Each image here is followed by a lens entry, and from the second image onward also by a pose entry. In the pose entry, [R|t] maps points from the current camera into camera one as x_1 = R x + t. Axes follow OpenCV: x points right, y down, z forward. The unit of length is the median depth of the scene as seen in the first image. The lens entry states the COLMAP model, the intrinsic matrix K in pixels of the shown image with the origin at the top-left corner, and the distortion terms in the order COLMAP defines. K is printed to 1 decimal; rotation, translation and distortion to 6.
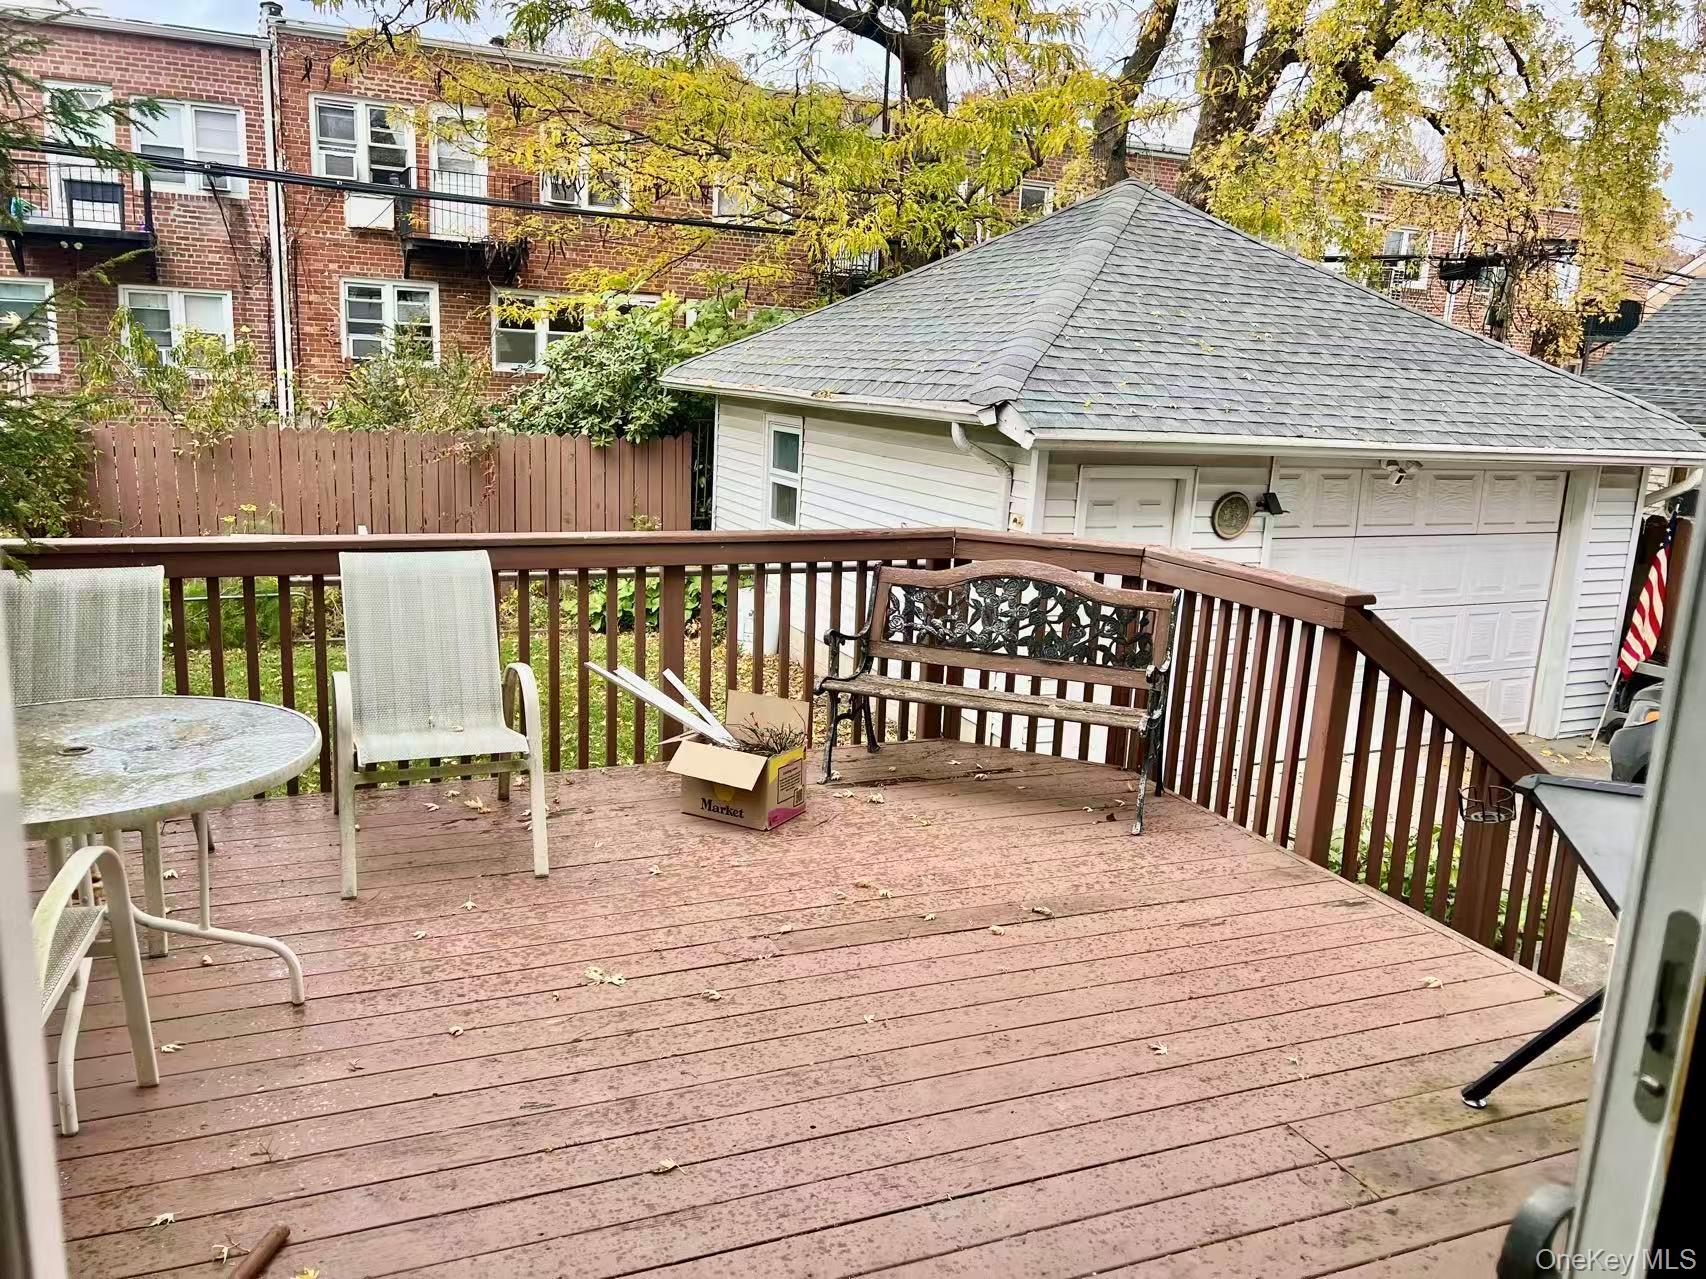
lens RADIAL K [[1277.4, 0, 853.0], [0, 1277.4, 639.5], [0, 0, 1]] dist [-0.010356, -0.008139]
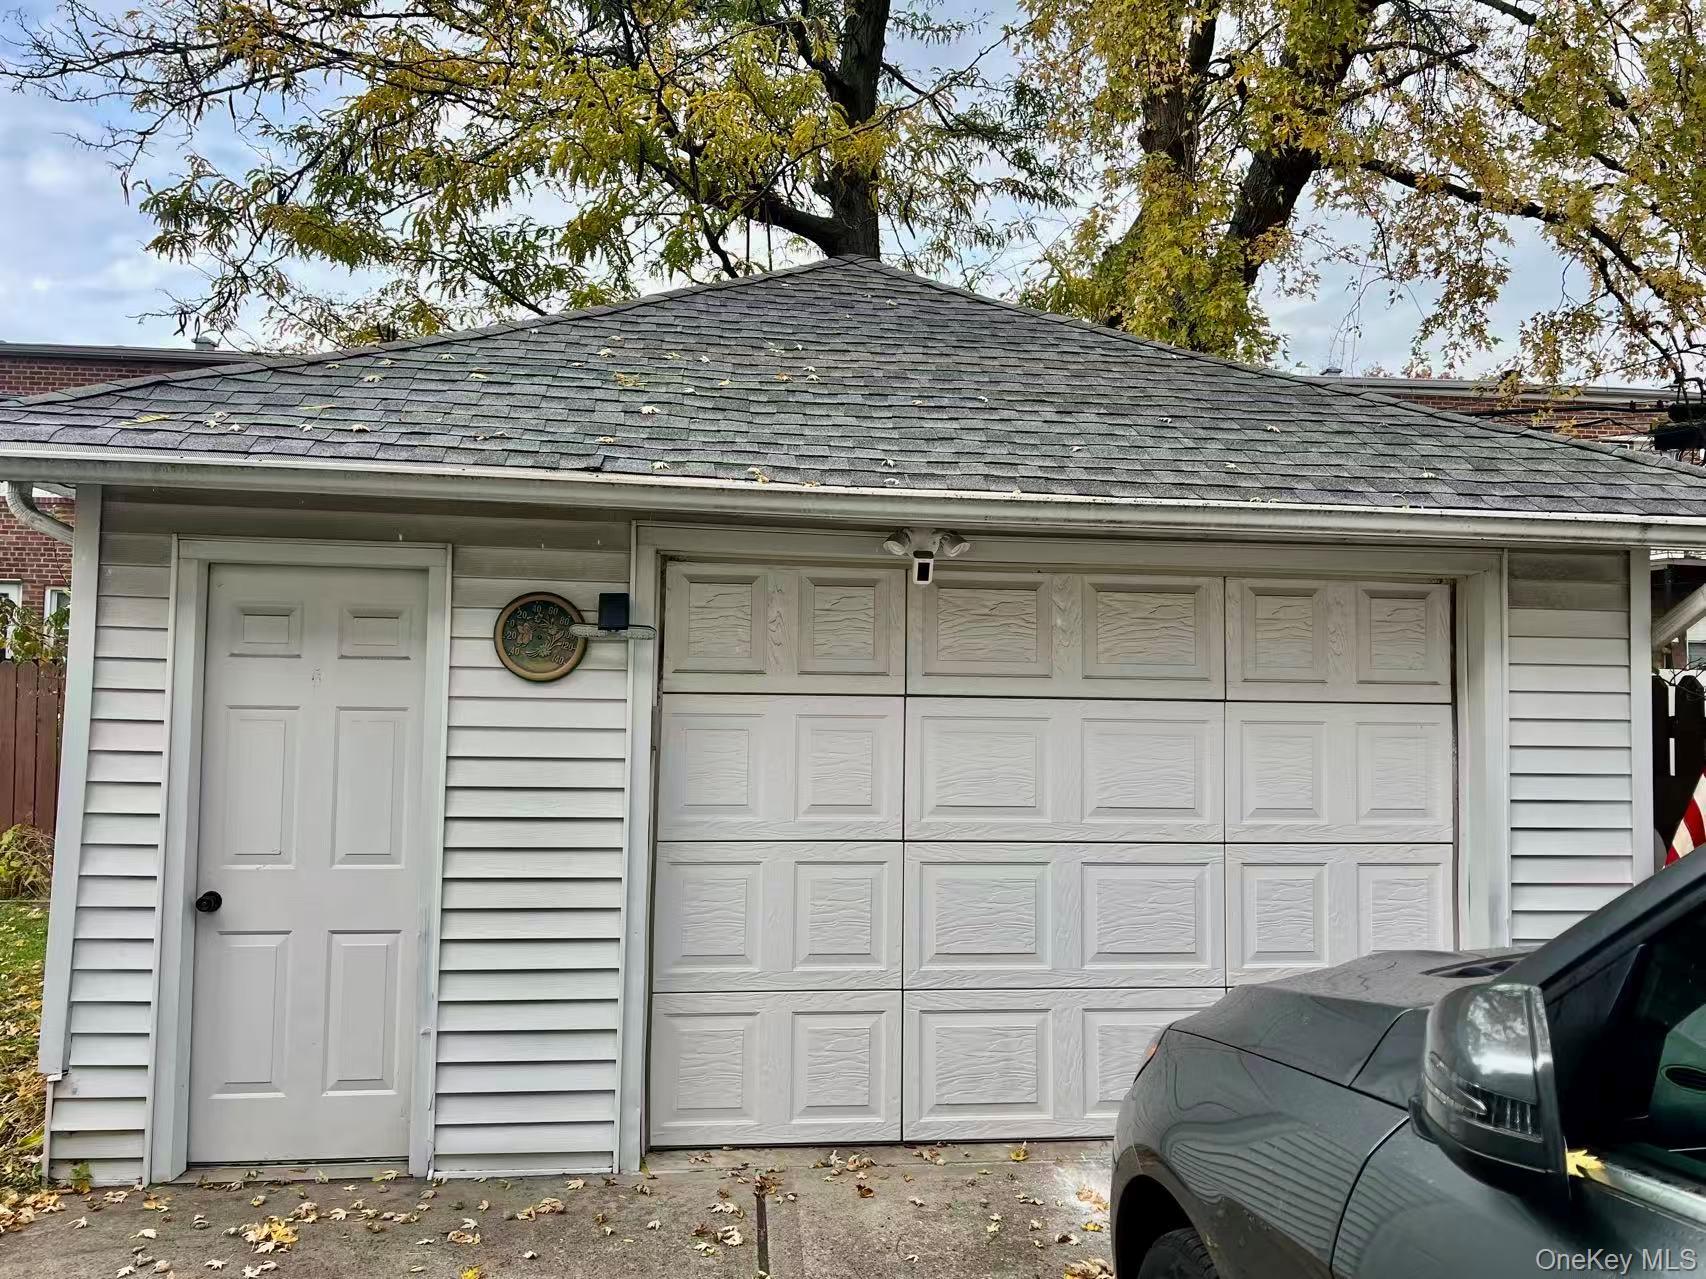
lens RADIAL K [[1277.4, 0, 853.0], [0, 1277.4, 639.5], [0, 0, 1]] dist [-0.010356, -0.008139]
pose [[0.960745, -0.046211, -0.273558, 0.474375], [-0.027640, 0.965181, -0.260117, 0.029053], [0.276053, 0.257467, 0.926016, 0.471068]]
